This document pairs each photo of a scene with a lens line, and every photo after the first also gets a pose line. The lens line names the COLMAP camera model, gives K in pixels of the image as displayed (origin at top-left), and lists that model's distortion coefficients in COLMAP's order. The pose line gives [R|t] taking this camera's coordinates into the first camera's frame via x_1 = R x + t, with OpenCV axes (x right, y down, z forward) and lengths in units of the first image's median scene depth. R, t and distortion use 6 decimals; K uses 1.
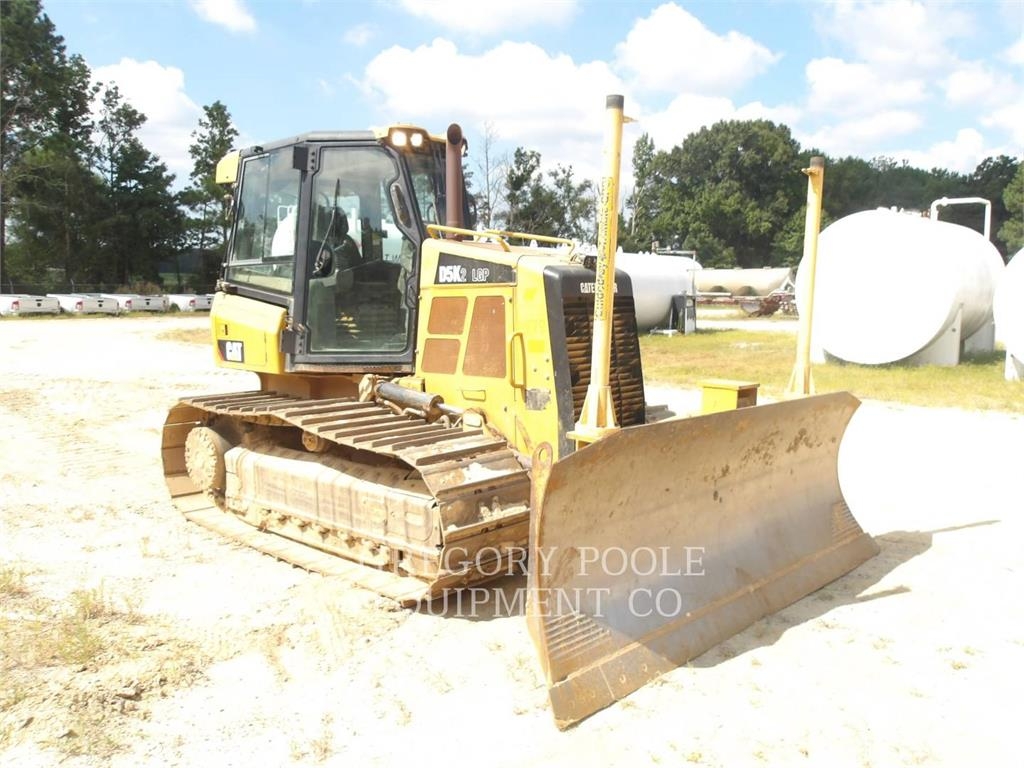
lens RADIAL K [[839.6, 0, 517.3], [0, 839.6, 385.8], [0, 0, 1]] dist [0.002245, 0.002548]
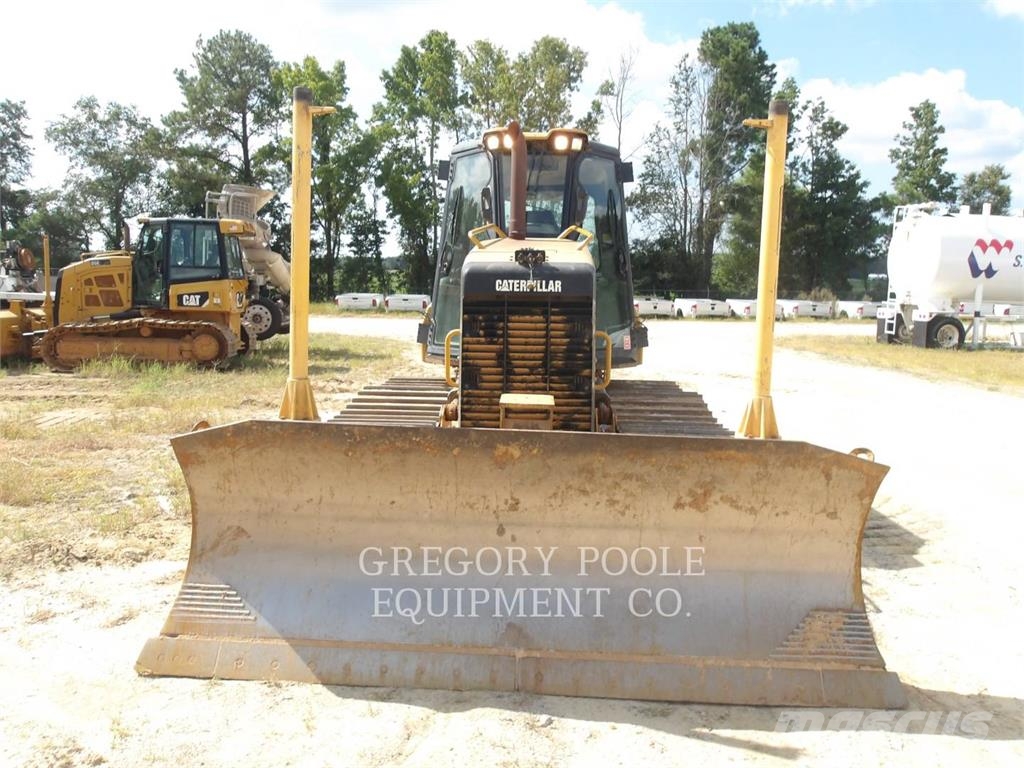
lens RADIAL K [[839.6, 0, 517.3], [0, 839.6, 385.8], [0, 0, 1]] dist [0.002245, 0.002548]
pose [[0.659274, 0.091710, -0.746288, 0.599534], [-0.098990, 0.994481, 0.034763, -0.031234], [0.745358, 0.050957, 0.664714, 0.309147]]
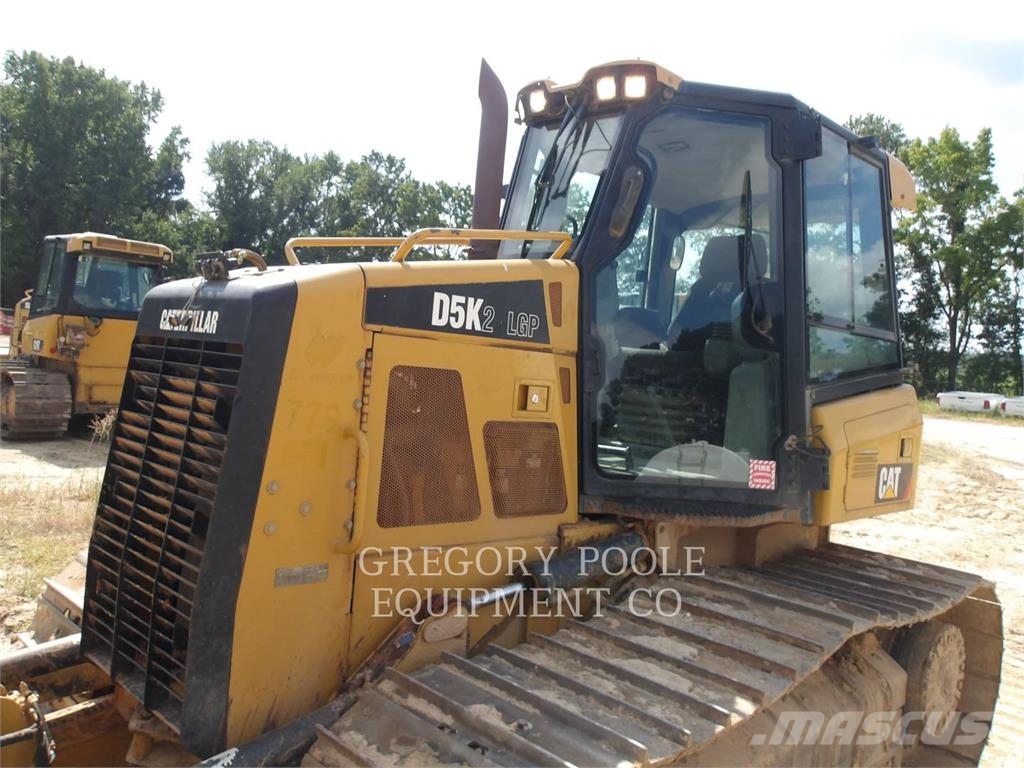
lens RADIAL K [[837.1, 0, 514.7], [0, 837.1, 382.9], [0, 0, 1]] dist [0.006195, -0.001472]
pose [[-0.036332, 0.029409, -0.998907, 0.427426], [-0.184909, 0.982109, 0.035640, -0.103360], [0.982084, 0.186002, -0.030244, 0.929216]]
